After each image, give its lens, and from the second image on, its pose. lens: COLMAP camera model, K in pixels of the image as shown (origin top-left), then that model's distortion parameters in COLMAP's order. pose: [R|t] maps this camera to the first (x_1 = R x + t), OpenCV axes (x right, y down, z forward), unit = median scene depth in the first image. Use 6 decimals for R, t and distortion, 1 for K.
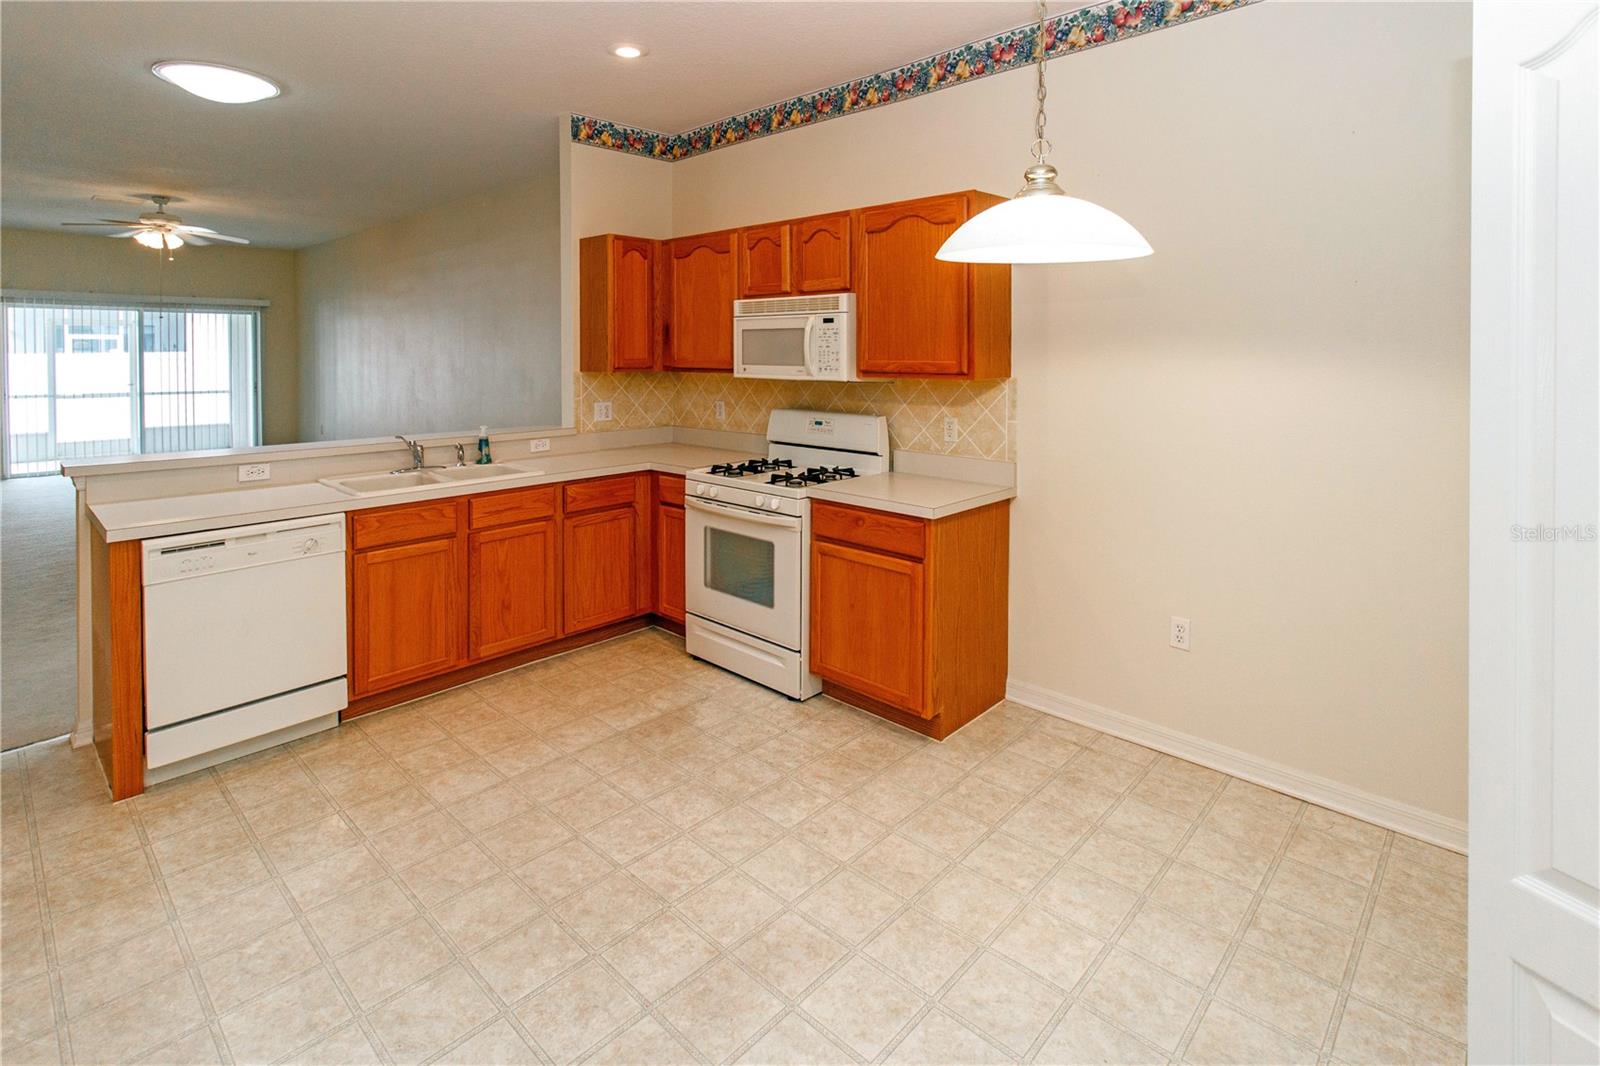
lens RADIAL K [[785.6, 0, 766.3], [0, 785.6, 460.6], [0, 0, 1]] dist [0.000538, 0.000013]
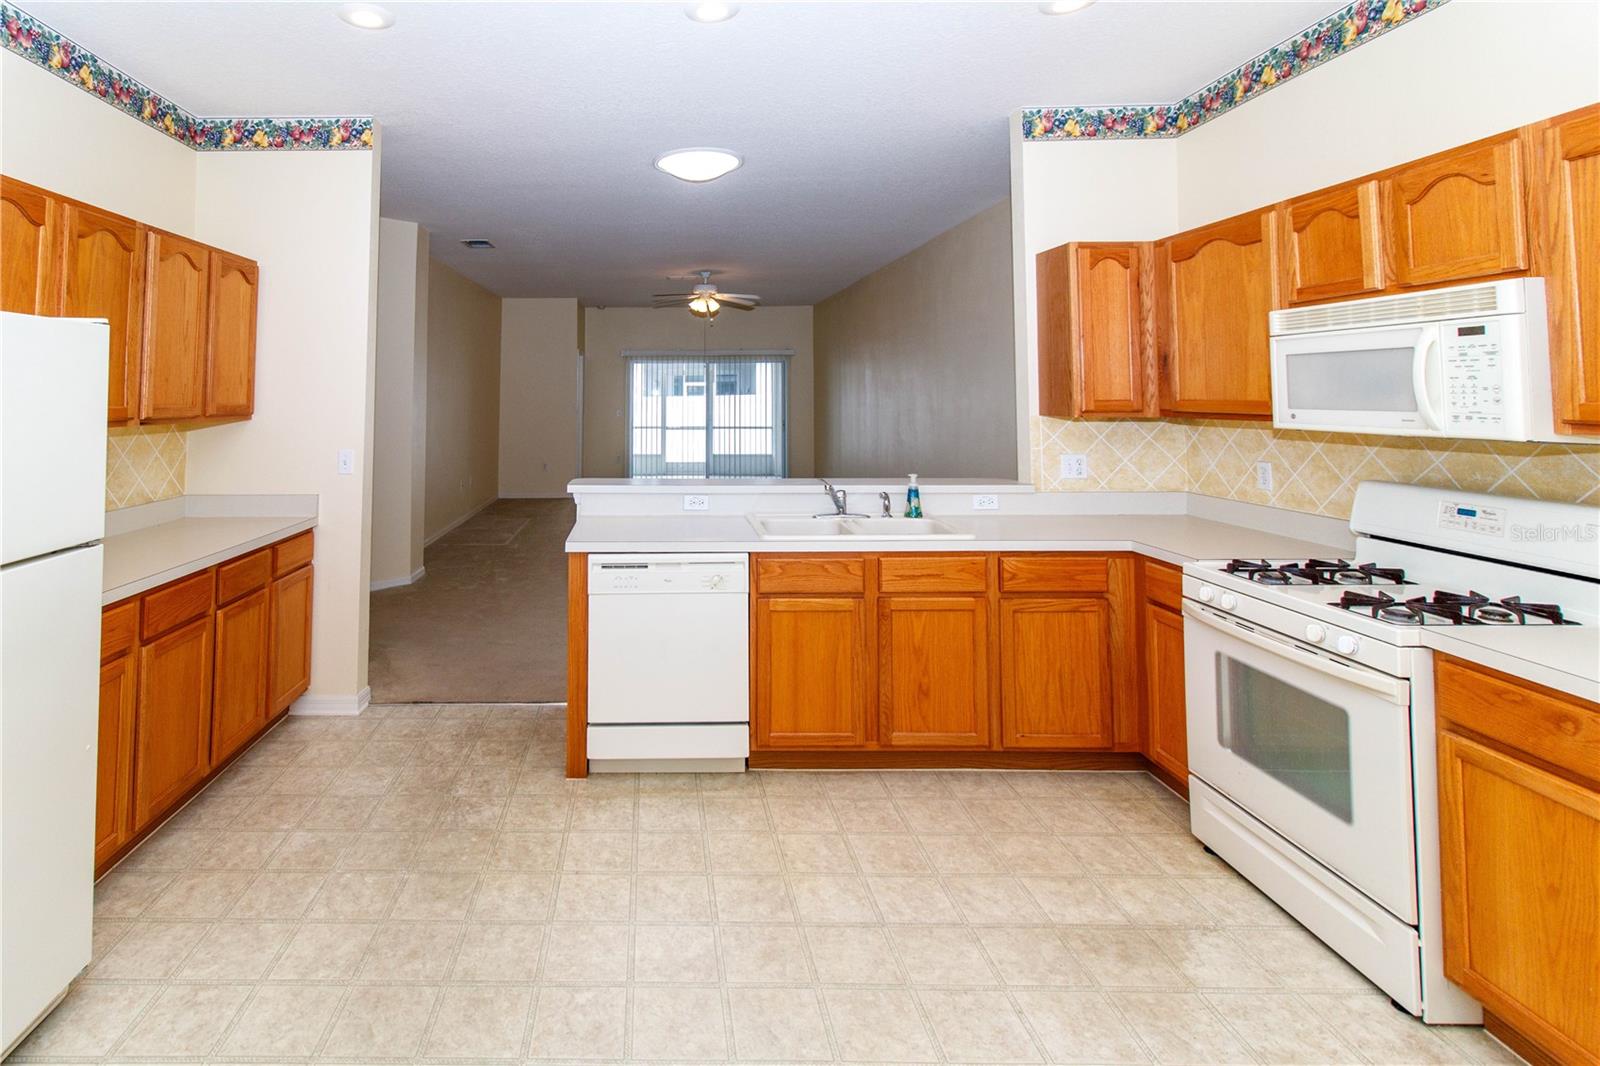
lens RADIAL K [[757.6, 0, 661.4], [0, 757.6, 390.9], [0, 0, 1]] dist [0.002967, -0.000830]
pose [[0.692251, -0.007574, -0.721617, 0.062365], [-0.095715, 0.990147, -0.102212, -0.023553], [0.715281, 0.139826, 0.684706, 0.202982]]
